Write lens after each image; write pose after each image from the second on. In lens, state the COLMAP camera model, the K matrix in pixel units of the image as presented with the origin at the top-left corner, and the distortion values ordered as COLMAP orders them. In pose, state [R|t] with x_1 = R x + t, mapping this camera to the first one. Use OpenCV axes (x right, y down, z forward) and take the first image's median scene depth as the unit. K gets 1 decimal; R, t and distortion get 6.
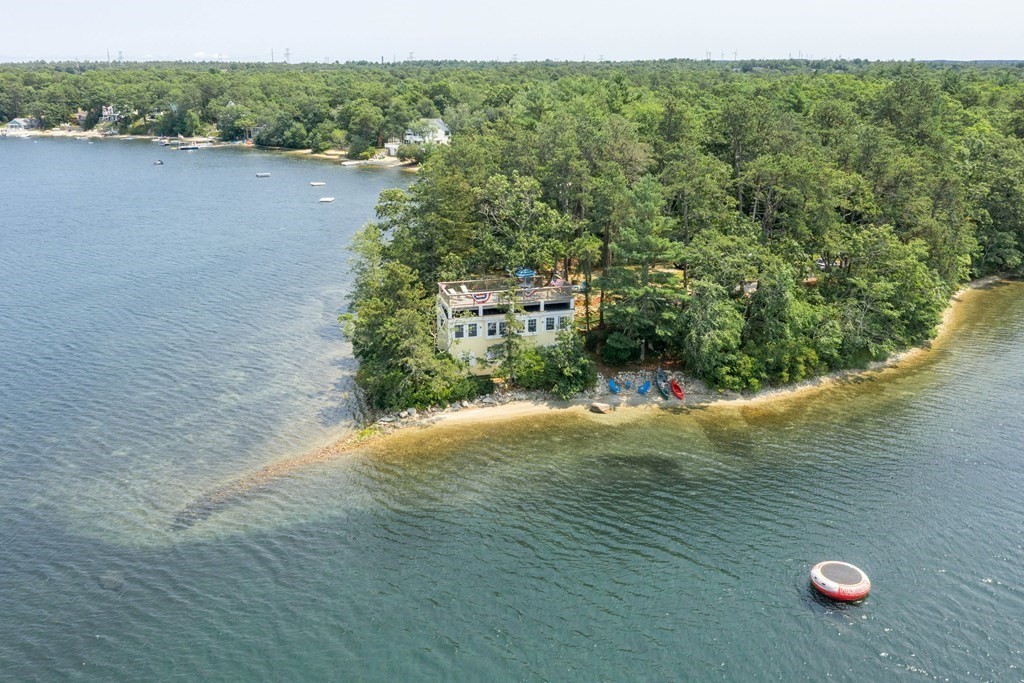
lens RADIAL K [[797.0, 0, 501.9], [0, 797.0, 367.1], [0, 0, 1]] dist [-0.002794, -0.019255]
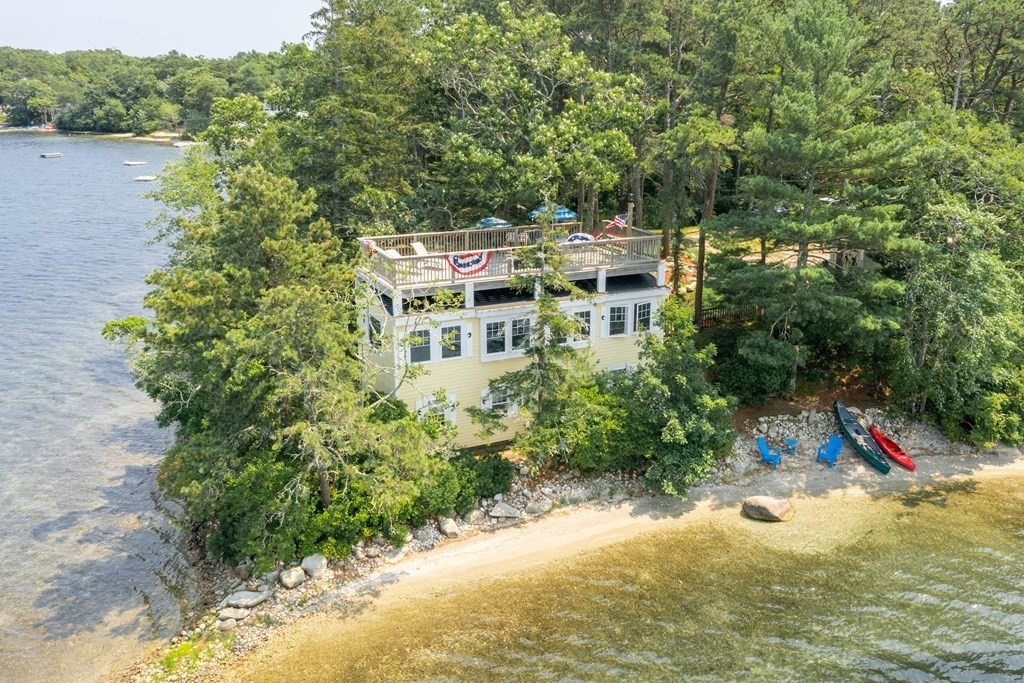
lens RADIAL K [[797.0, 0, 518.9], [0, 797.0, 338.7], [0, 0, 1]] dist [-0.002794, -0.019255]
pose [[0.981313, -0.046539, 0.186703, -0.077739], [0.058900, 0.996386, -0.061211, -0.019803], [-0.183179, 0.071063, 0.980508, 0.567676]]
